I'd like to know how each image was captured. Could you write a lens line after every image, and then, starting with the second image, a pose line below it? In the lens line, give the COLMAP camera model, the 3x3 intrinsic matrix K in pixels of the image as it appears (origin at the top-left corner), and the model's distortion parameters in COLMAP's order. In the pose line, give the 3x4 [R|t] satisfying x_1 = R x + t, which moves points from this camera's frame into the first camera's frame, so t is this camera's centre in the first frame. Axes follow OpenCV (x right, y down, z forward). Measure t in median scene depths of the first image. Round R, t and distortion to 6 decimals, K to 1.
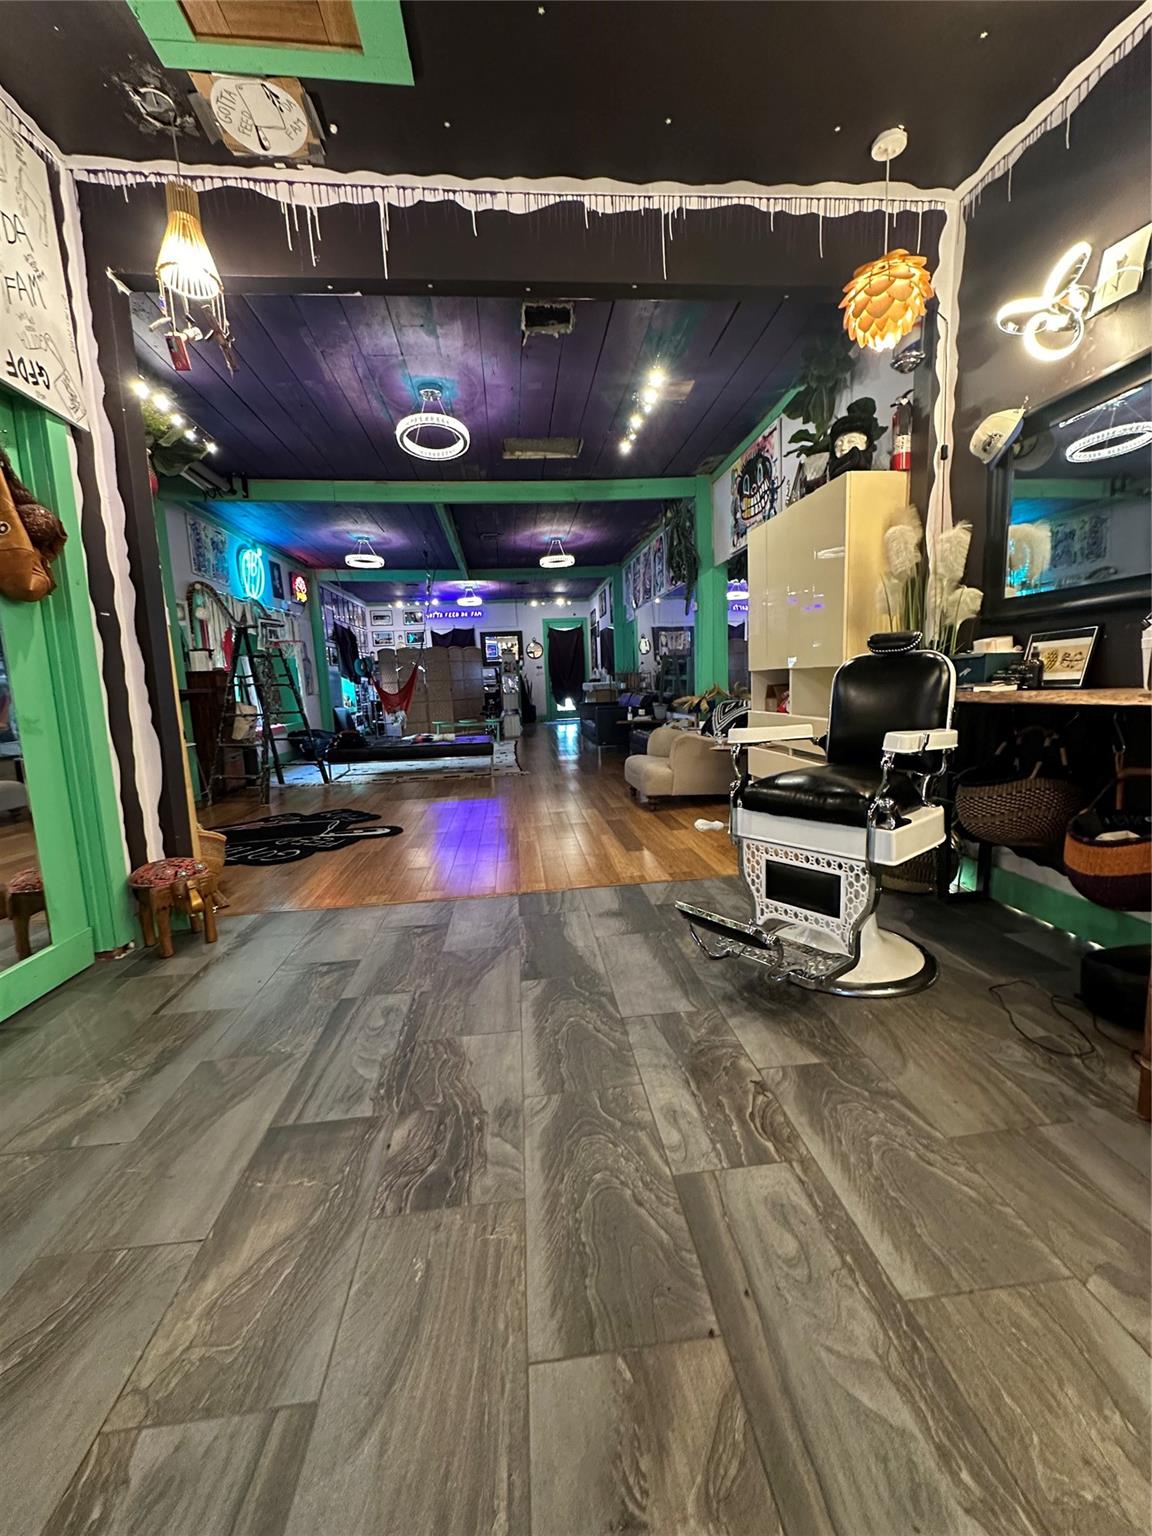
lens RADIAL K [[611.7, 0, 575.6], [0, 611.7, 766.0], [0, 0, 1]] dist [-0.002180, 0.001522]
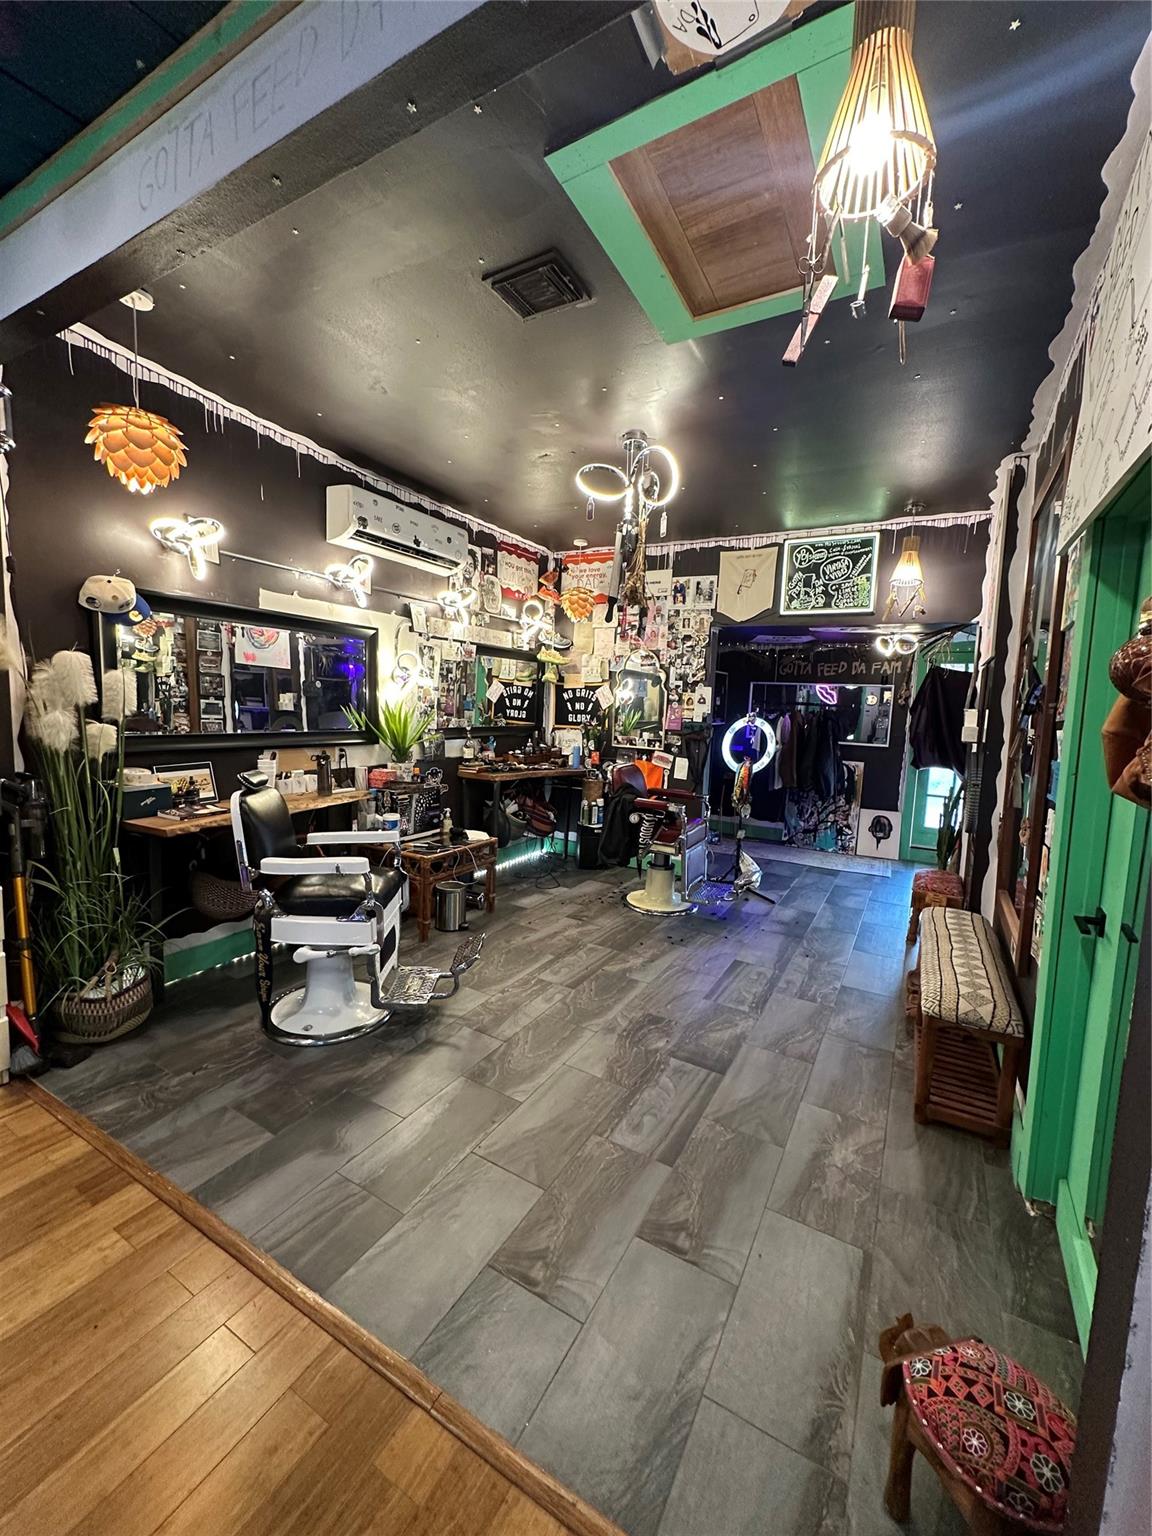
lens RADIAL K [[611.7, 0, 576.0], [0, 611.7, 769.0], [0, 0, 1]] dist [-0.002180, 0.001522]
pose [[-0.812095, -0.052289, 0.581177, -0.626654], [0.074752, 0.978448, 0.192486, -0.355663], [-0.578717, 0.199761, -0.790685, 1.365604]]
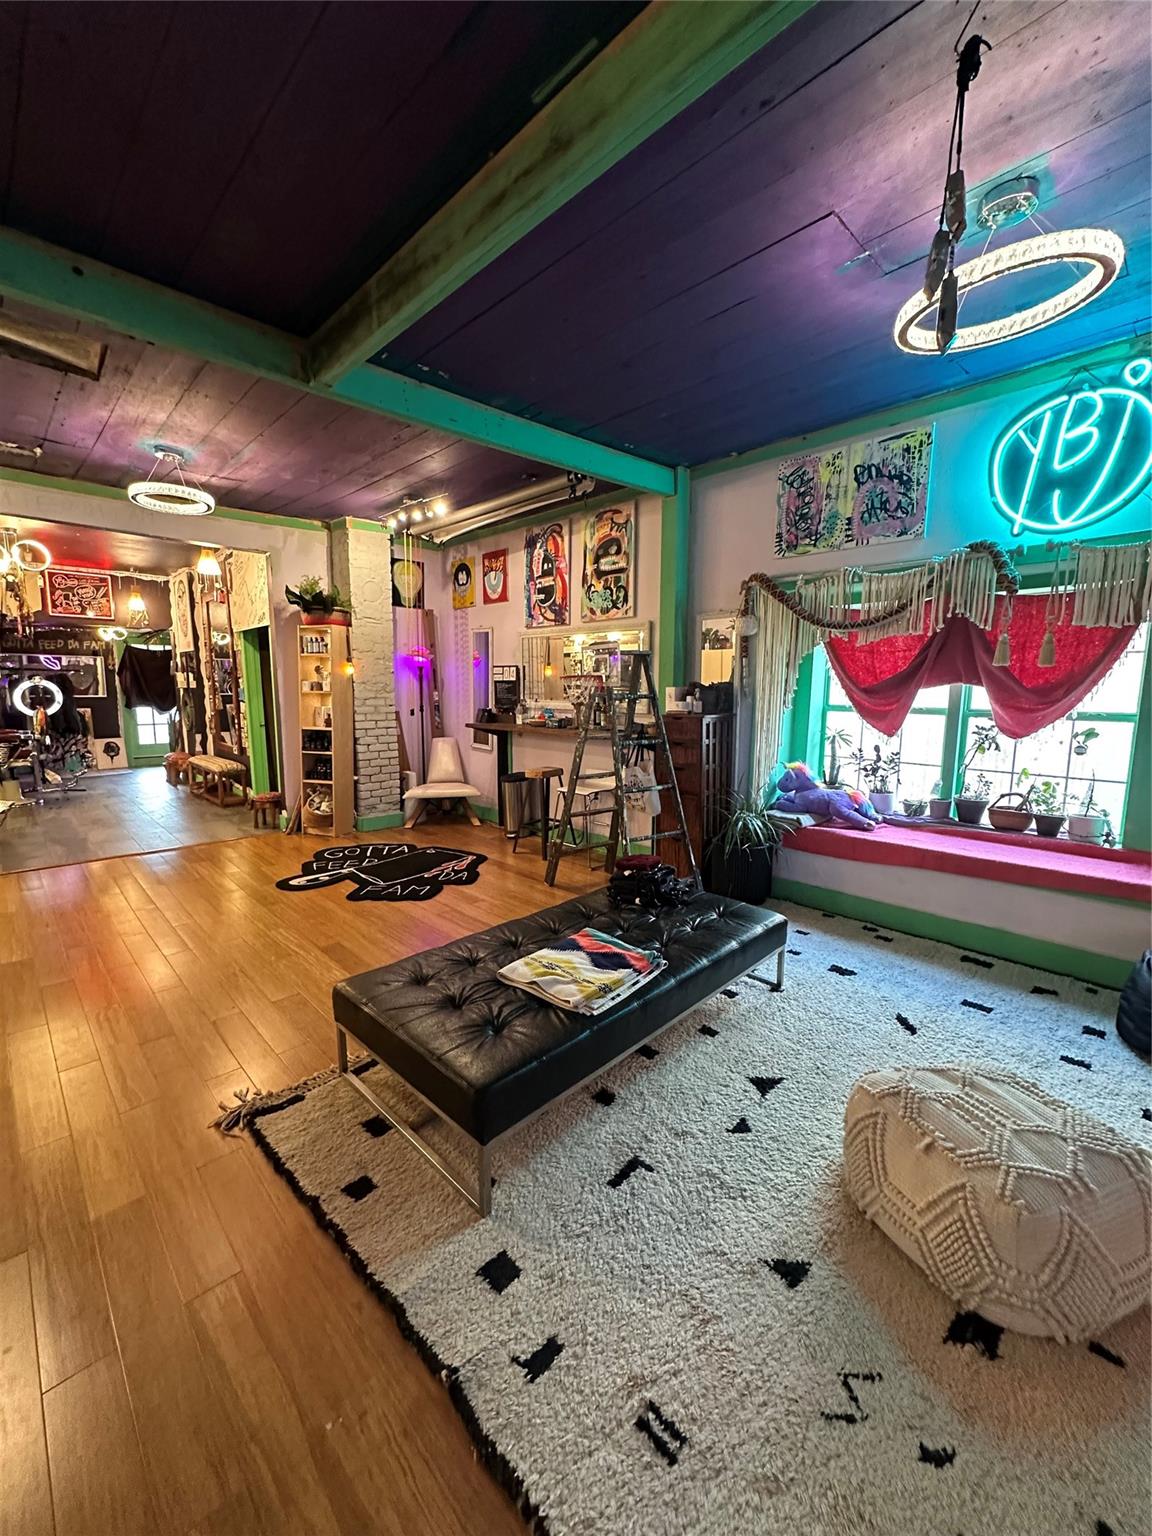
lens RADIAL K [[611.7, 0, 575.4], [0, 611.7, 769.4], [0, 0, 1]] dist [-0.002180, 0.001522]
pose [[-0.785679, 0.116695, -0.607529, -0.142528], [-0.063803, 0.961526, 0.267203, -0.646743], [0.615336, 0.248698, -0.748005, 3.448679]]
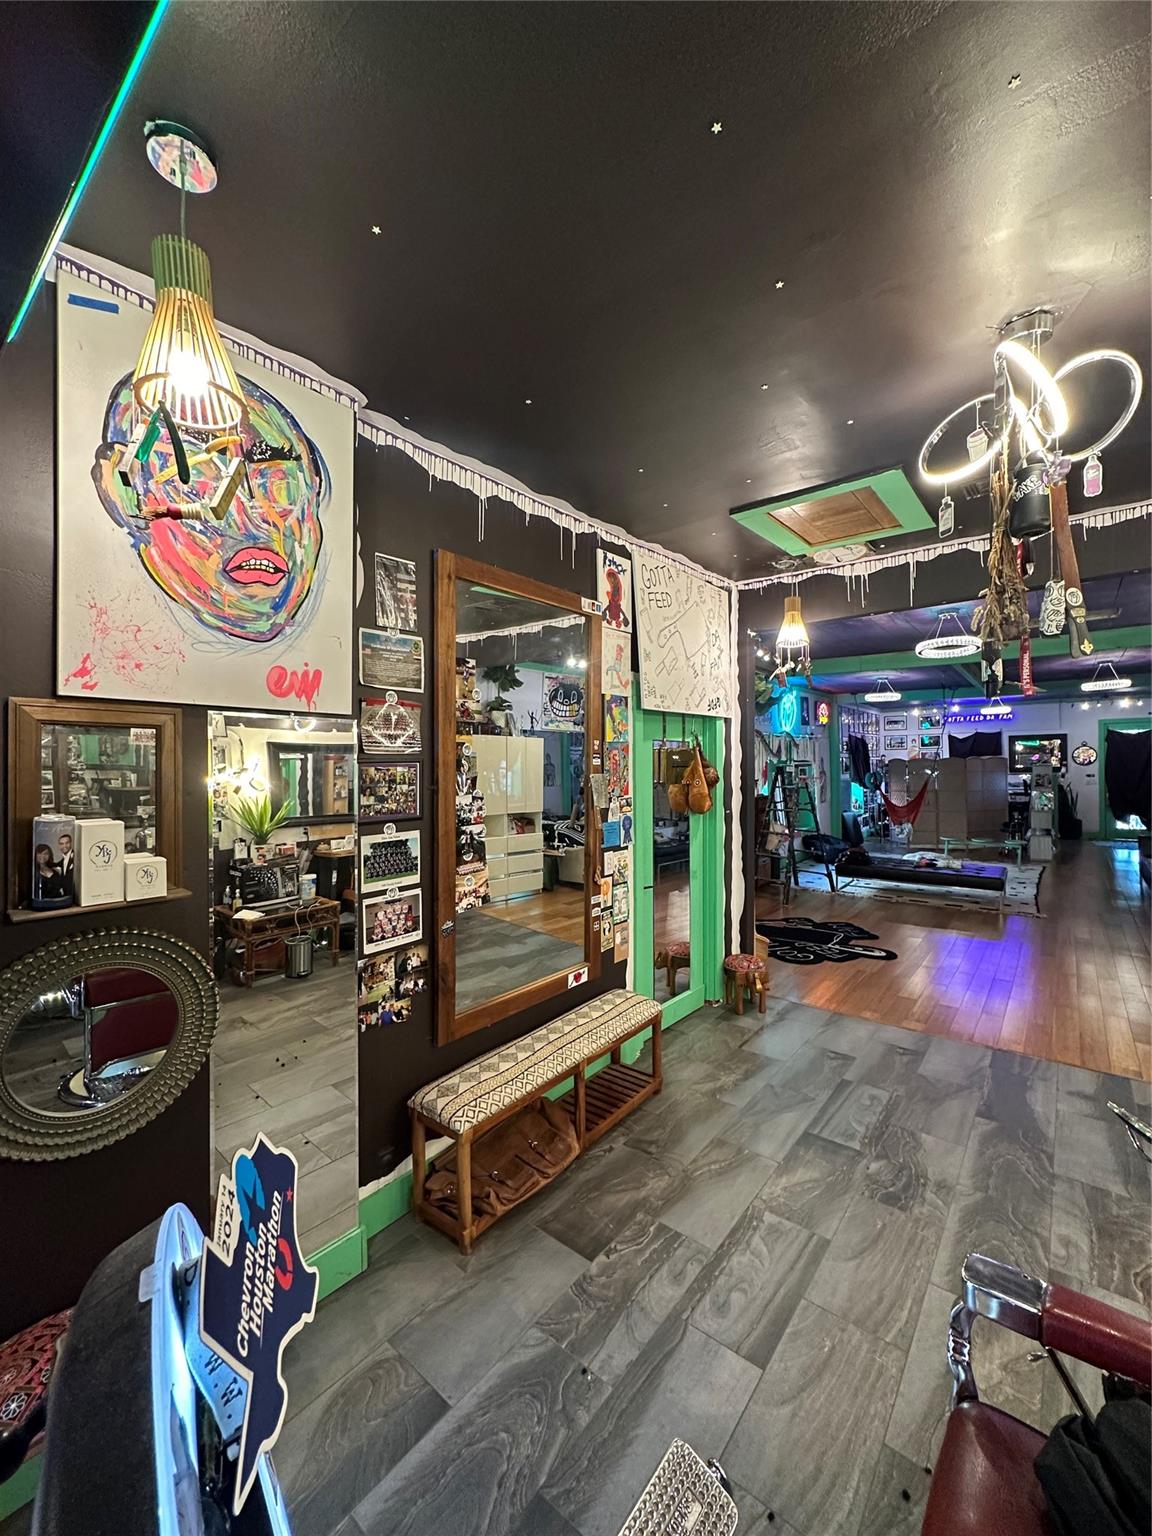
lens RADIAL K [[611.7, 0, 578.0], [0, 611.7, 769.4], [0, 0, 1]] dist [-0.002180, 0.001522]
pose [[0.711551, 0.035840, -0.701720, 0.171662], [-0.114776, 0.991213, -0.065758, -0.187022], [0.693197, 0.127331, 0.709412, -0.568079]]
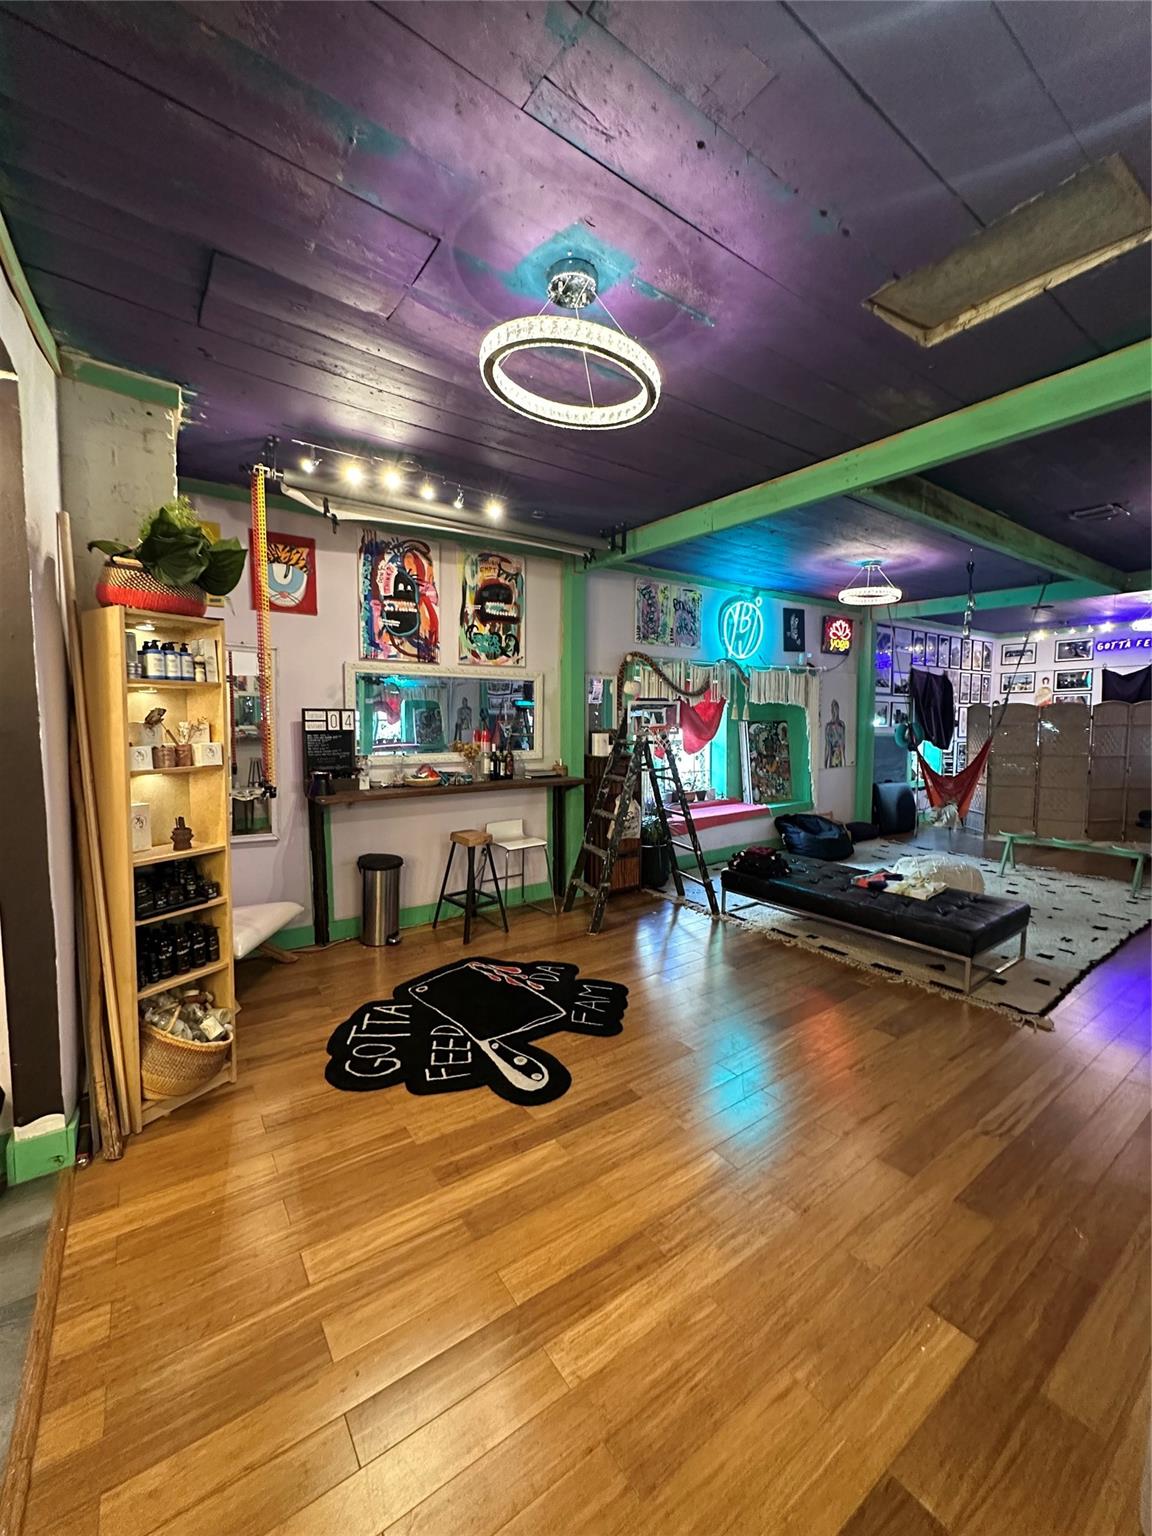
lens RADIAL K [[611.7, 0, 578.0], [0, 611.7, 769.0], [0, 0, 1]] dist [-0.002180, 0.001522]
pose [[0.490875, 0.111937, -0.864009, 0.326621], [-0.141314, 0.988809, 0.047820, -0.400800], [0.859693, 0.098623, 0.501200, 1.220274]]
